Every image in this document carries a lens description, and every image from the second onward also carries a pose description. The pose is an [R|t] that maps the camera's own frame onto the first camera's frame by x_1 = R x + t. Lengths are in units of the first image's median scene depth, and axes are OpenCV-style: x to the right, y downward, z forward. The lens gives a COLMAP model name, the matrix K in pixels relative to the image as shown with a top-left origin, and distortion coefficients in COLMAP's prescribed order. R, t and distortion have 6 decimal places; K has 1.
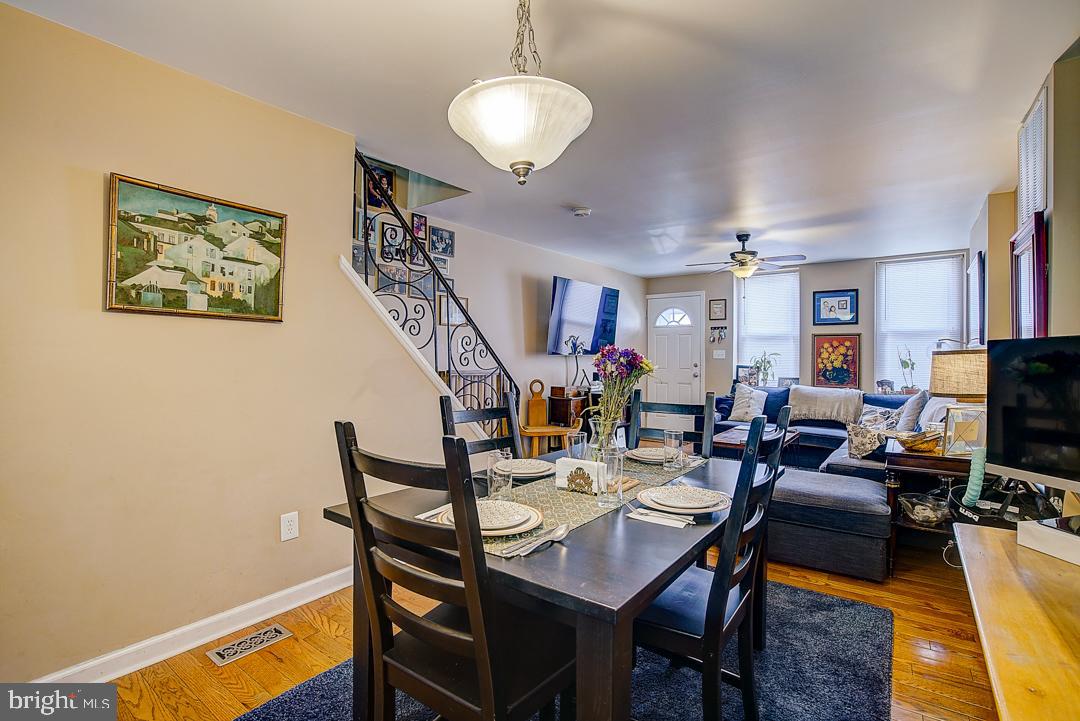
lens RADIAL K [[494.7, 0, 539.2], [0, 494.7, 358.7], [0, 0, 1]] dist [-0.059730, 0.024127]
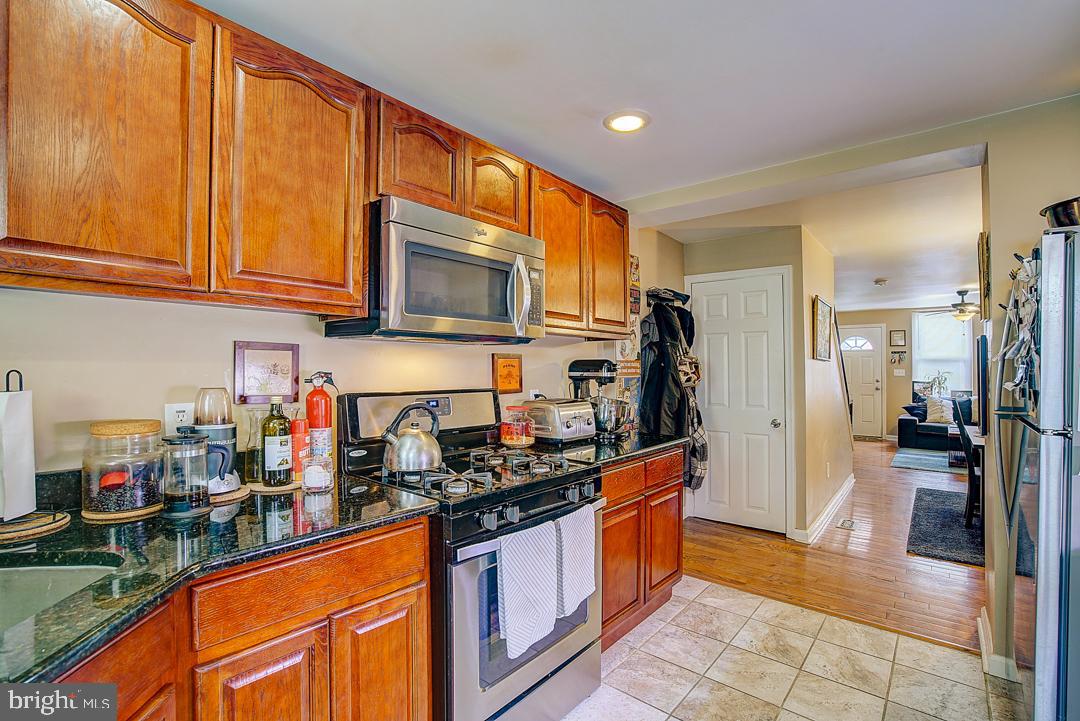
lens RADIAL K [[494.7, 0, 539.2], [0, 494.7, 358.7], [0, 0, 1]] dist [-0.059730, 0.024127]
pose [[0.998975, 0.000261, -0.045255, -0.614436], [-0.001336, 0.999718, -0.023710, -0.016296], [0.045236, 0.023747, 0.998694, -0.368615]]
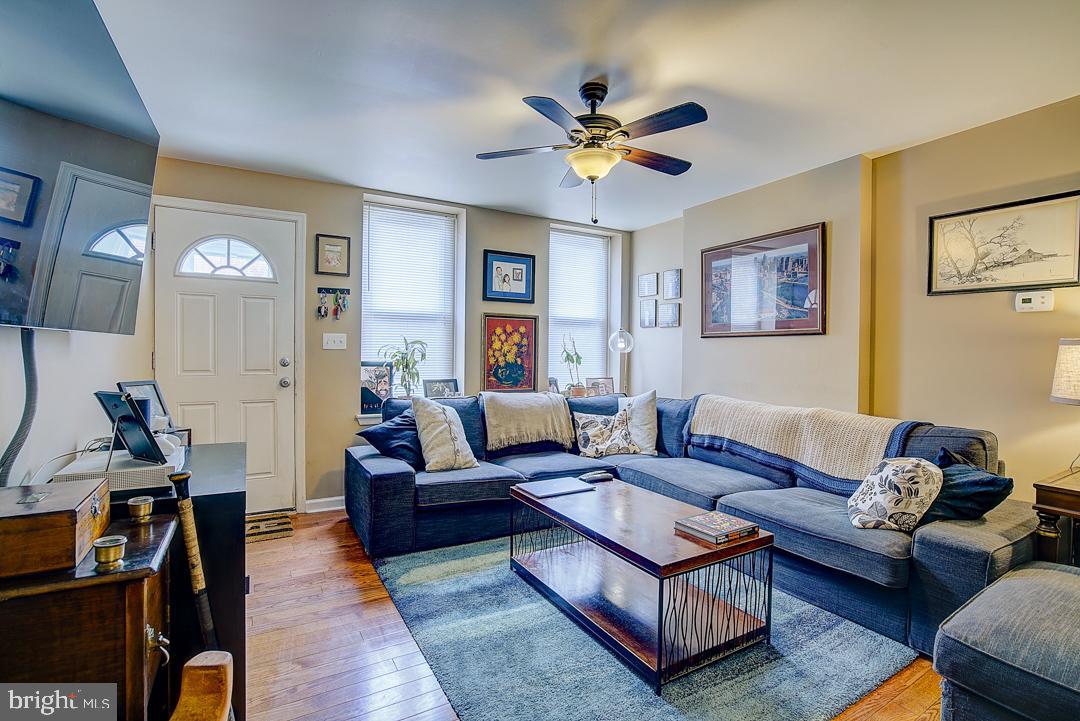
lens RADIAL K [[494.7, 0, 539.2], [0, 494.7, 358.7], [0, 0, 1]] dist [-0.059730, 0.024127]
pose [[0.395276, -0.013045, 0.918470, -0.031952], [-0.003804, 0.999867, 0.015839, 0.000791], [-0.918554, -0.009754, 0.395174, 0.692805]]
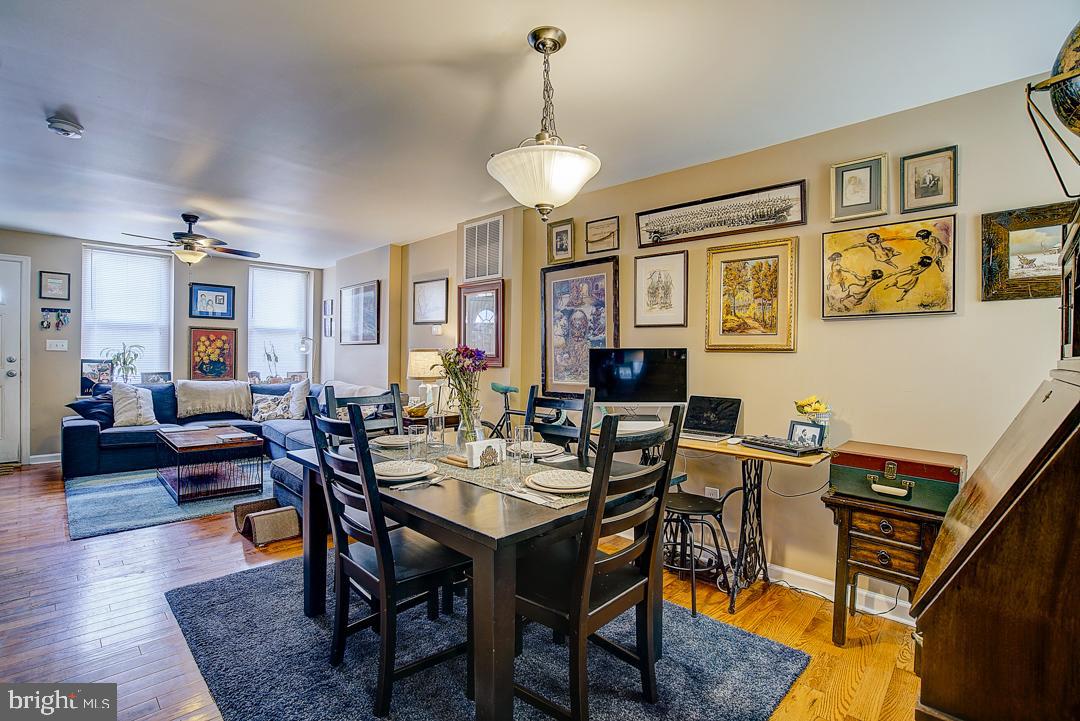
lens RADIAL K [[494.7, 0, 539.2], [0, 494.7, 358.7], [0, 0, 1]] dist [-0.059730, 0.024127]
pose [[0.135661, -0.009266, 0.990712, -0.305423], [-0.010011, 0.999892, 0.010723, -0.003820], [-0.990705, -0.011372, 0.135554, 0.190941]]
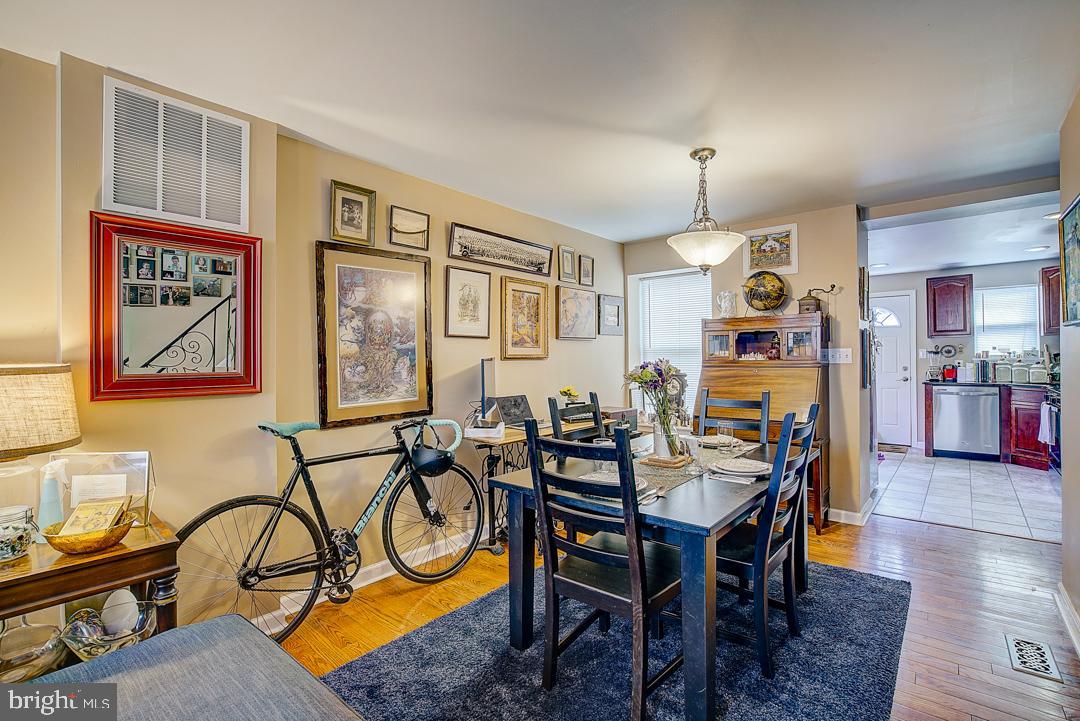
lens RADIAL K [[494.7, 0, 539.2], [0, 494.7, 358.7], [0, 0, 1]] dist [-0.059730, 0.024127]
pose [[-0.997339, 0.007798, 0.072480, 0.108334], [0.008202, 0.999952, 0.005281, -0.011533], [-0.072435, 0.005861, -0.997356, 0.685420]]
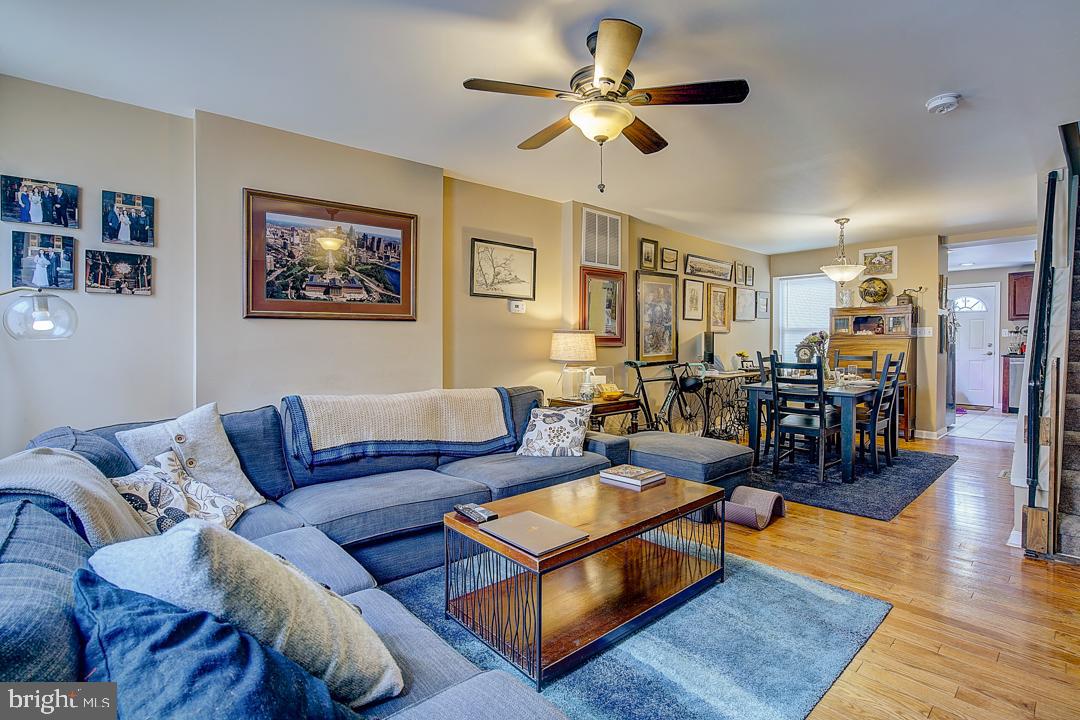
lens RADIAL K [[511.0, 0, 544.7], [0, 511.0, 357.4], [0, 0, 1]] dist [-0.064625, 0.028578]
pose [[-0.978980, -0.002927, 0.203935, 0.308743], [0.004390, 0.999363, 0.035419, 0.003287], [-0.203909, 0.035570, -0.978343, 1.162129]]
